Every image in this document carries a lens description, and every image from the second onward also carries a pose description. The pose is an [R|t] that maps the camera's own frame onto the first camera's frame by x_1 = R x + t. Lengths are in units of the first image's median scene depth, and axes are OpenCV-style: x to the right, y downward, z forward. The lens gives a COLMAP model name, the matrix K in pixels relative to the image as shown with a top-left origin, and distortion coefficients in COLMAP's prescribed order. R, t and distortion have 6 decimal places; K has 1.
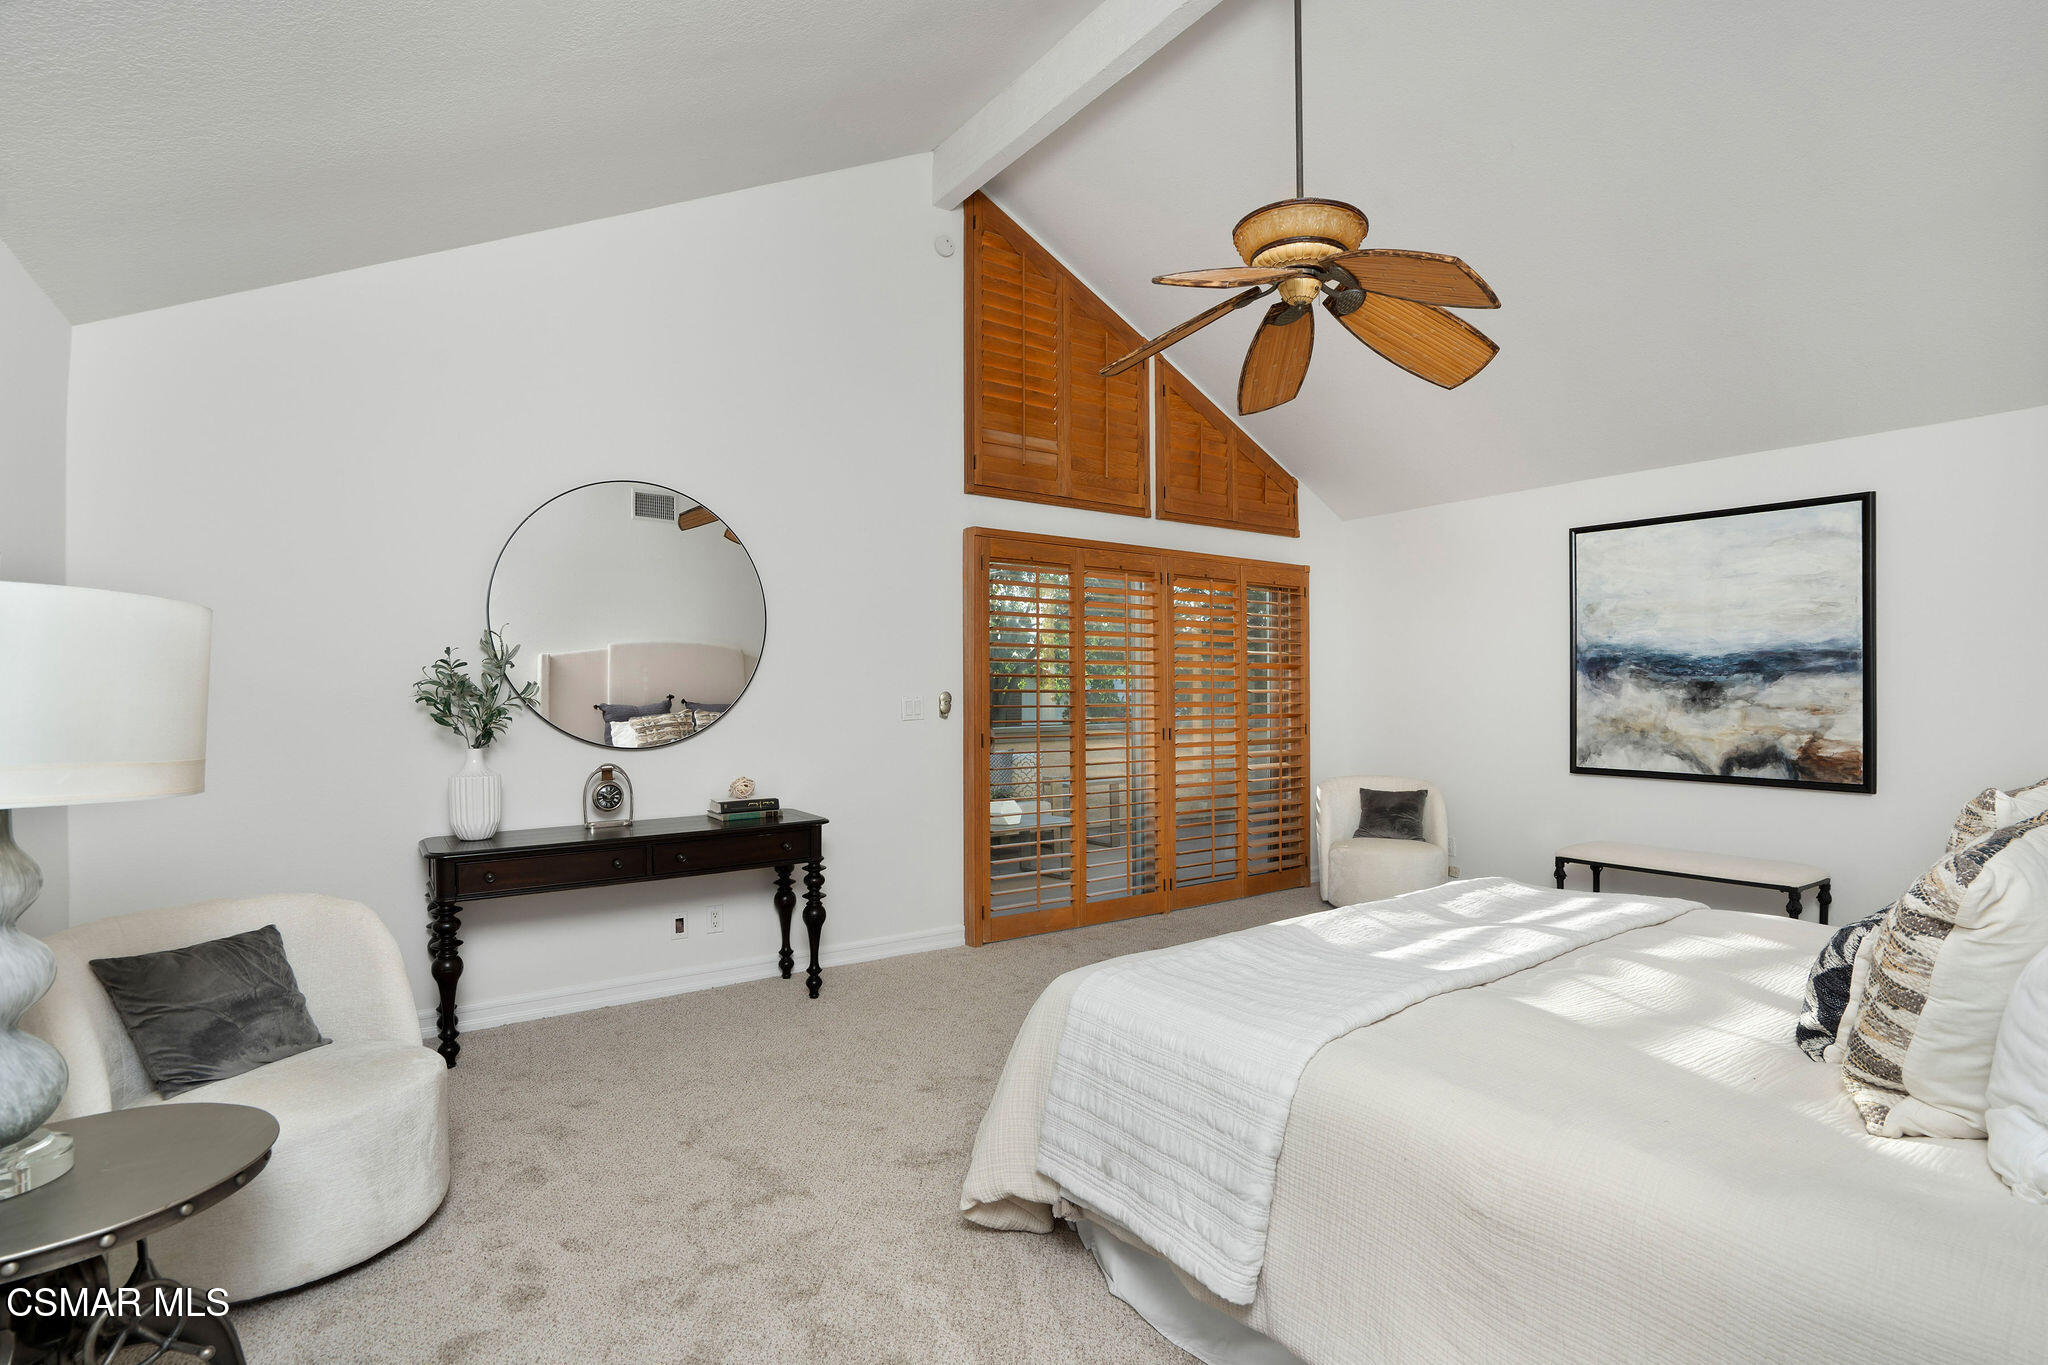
lens RADIAL K [[968.1, 0, 1015.6], [0, 968.1, 693.0], [0, 0, 1]] dist [-0.029661, 0.000051]
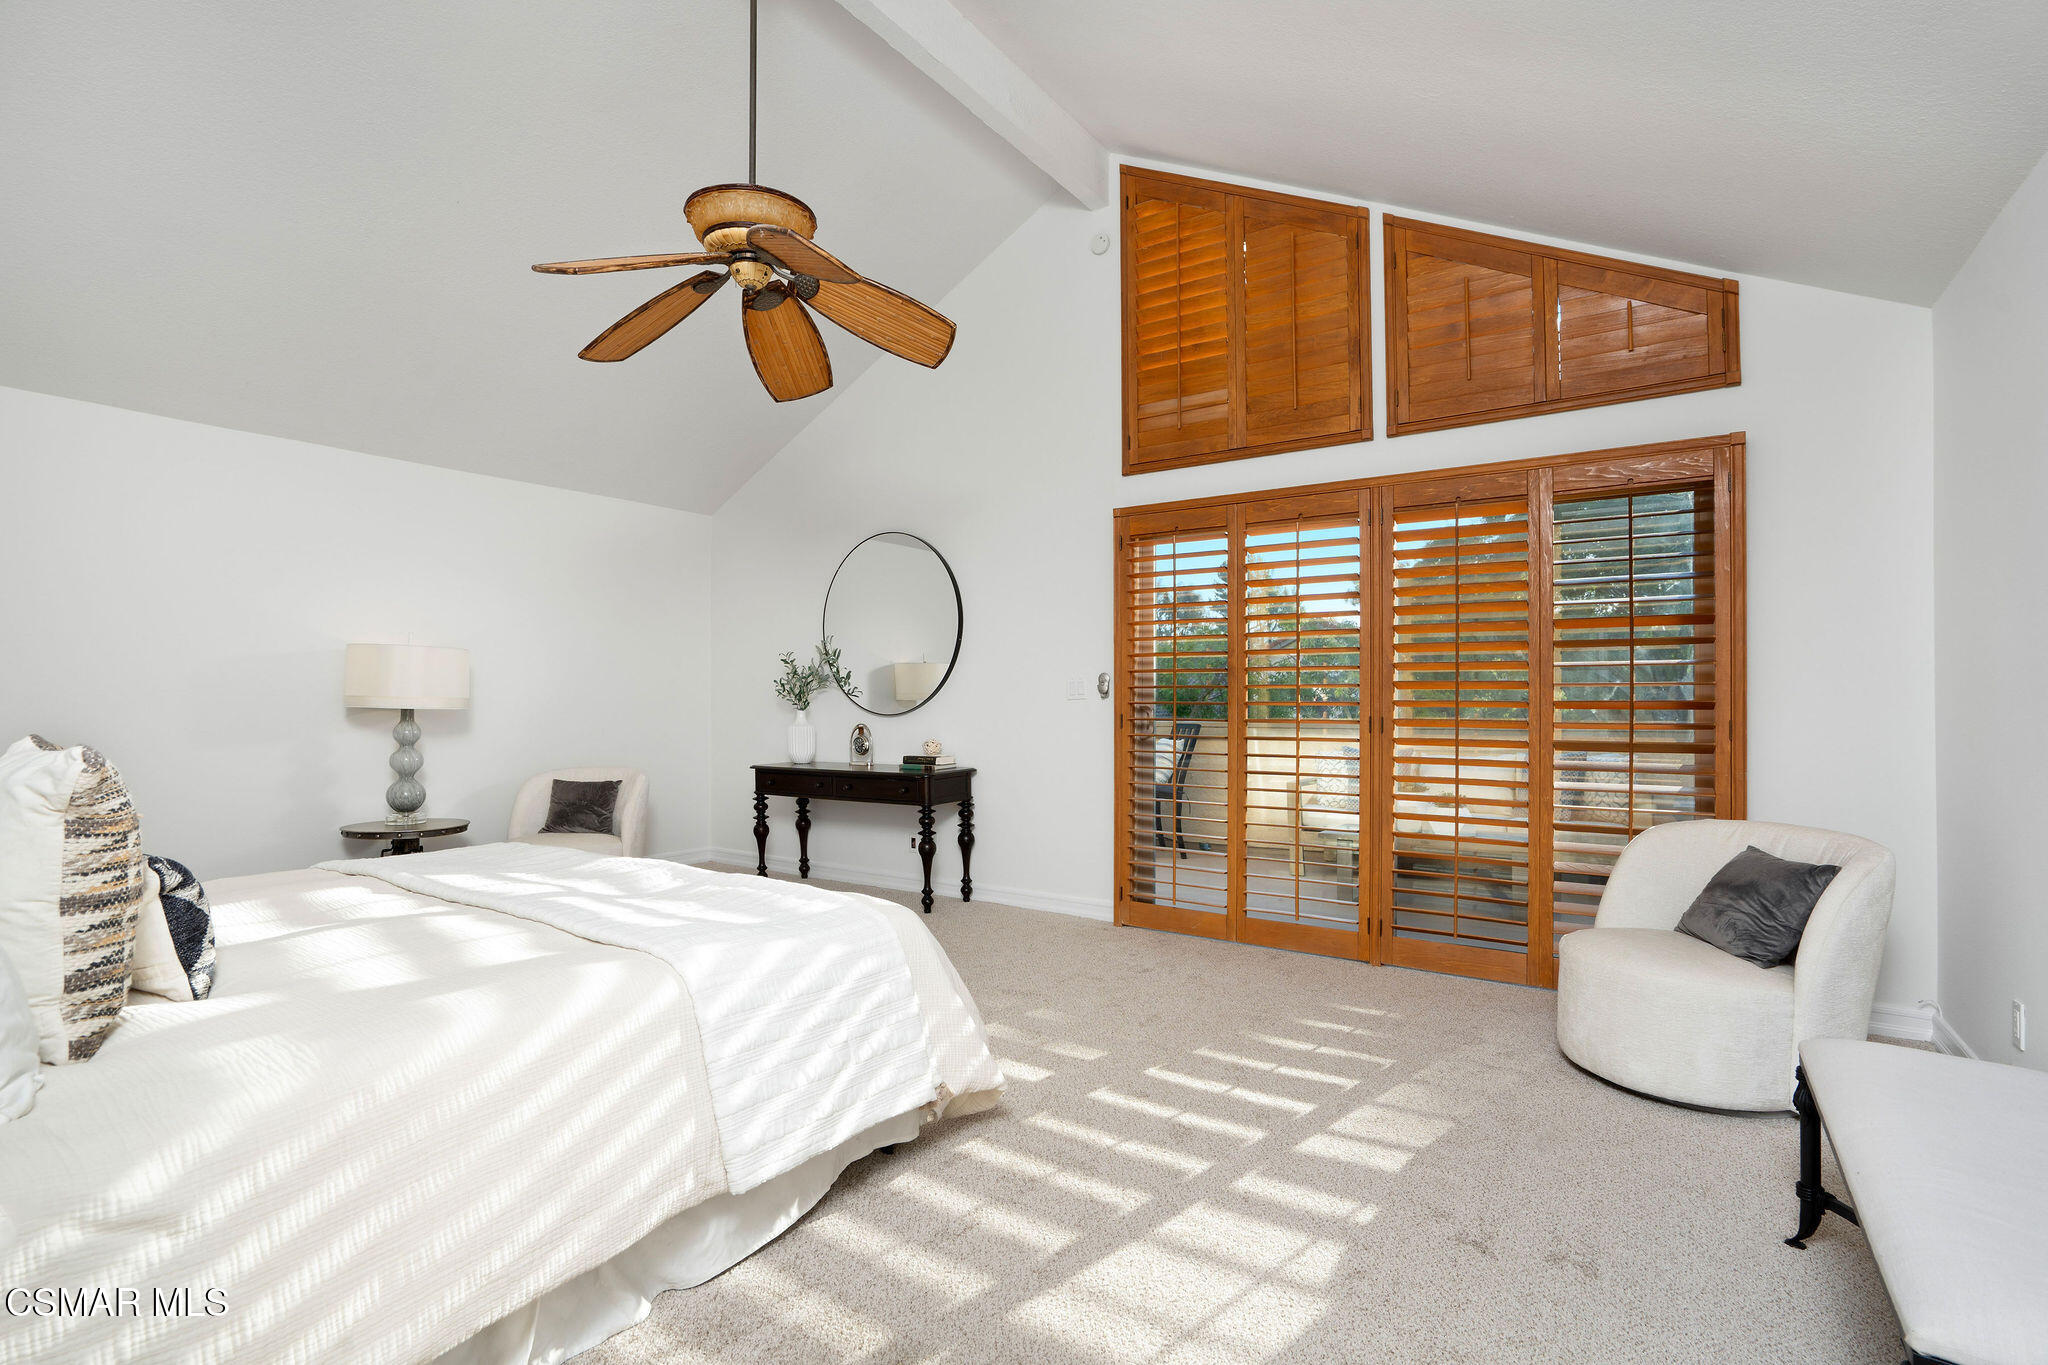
lens RADIAL K [[968.1, 0, 1021.3], [0, 968.1, 682.2], [0, 0, 1]] dist [-0.029661, 0.000051]
pose [[0.353970, -0.004954, -0.935243, 1.238312], [0.008698, 0.999960, -0.002005, 0.014561], [0.935216, -0.007424, 0.353999, 0.785732]]
